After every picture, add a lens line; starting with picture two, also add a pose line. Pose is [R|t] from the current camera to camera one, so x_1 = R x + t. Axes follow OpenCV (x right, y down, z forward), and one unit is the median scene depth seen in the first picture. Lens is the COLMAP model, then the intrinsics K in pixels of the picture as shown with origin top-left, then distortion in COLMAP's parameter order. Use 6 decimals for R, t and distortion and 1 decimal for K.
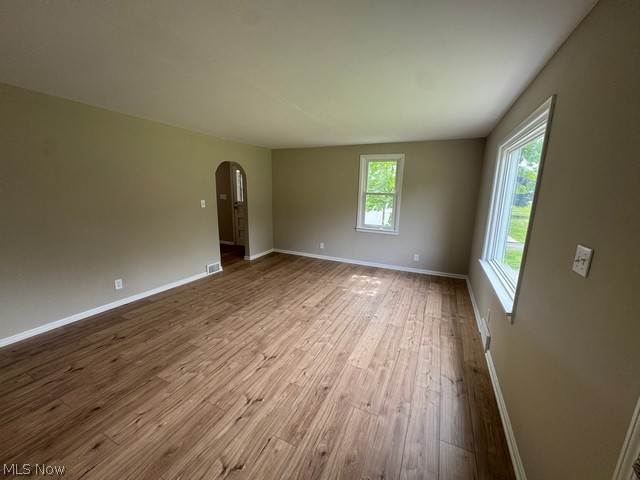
lens RADIAL K [[256.2, 0, 322.0], [0, 256.2, 238.8], [0, 0, 1]] dist [-0.004232, 0.000749]
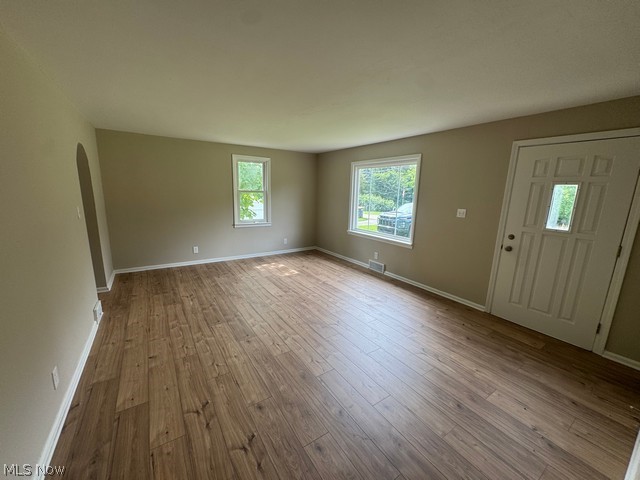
lens RADIAL K [[256.2, 0, 319.6], [0, 256.2, 239.2], [0, 0, 1]] dist [-0.004232, 0.000749]
pose [[0.518529, -0.170218, 0.837946, -0.856522], [0.150340, 0.982868, 0.106625, -0.065385], [-0.841739, 0.070689, 0.535236, 0.248609]]
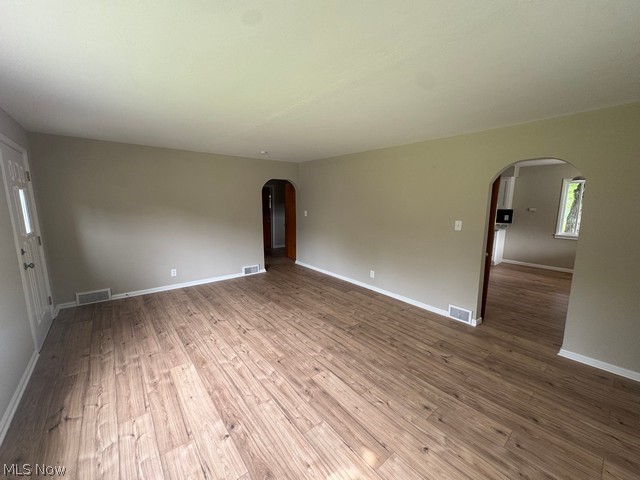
lens RADIAL K [[256.2, 0, 317.7], [0, 256.2, 240.5], [0, 0, 1]] dist [-0.004232, 0.000749]
pose [[-0.435583, 0.114267, -0.892866, 0.511544], [-0.189894, 0.957922, 0.215232, -0.222531], [0.879891, 0.263302, -0.395557, 1.175068]]
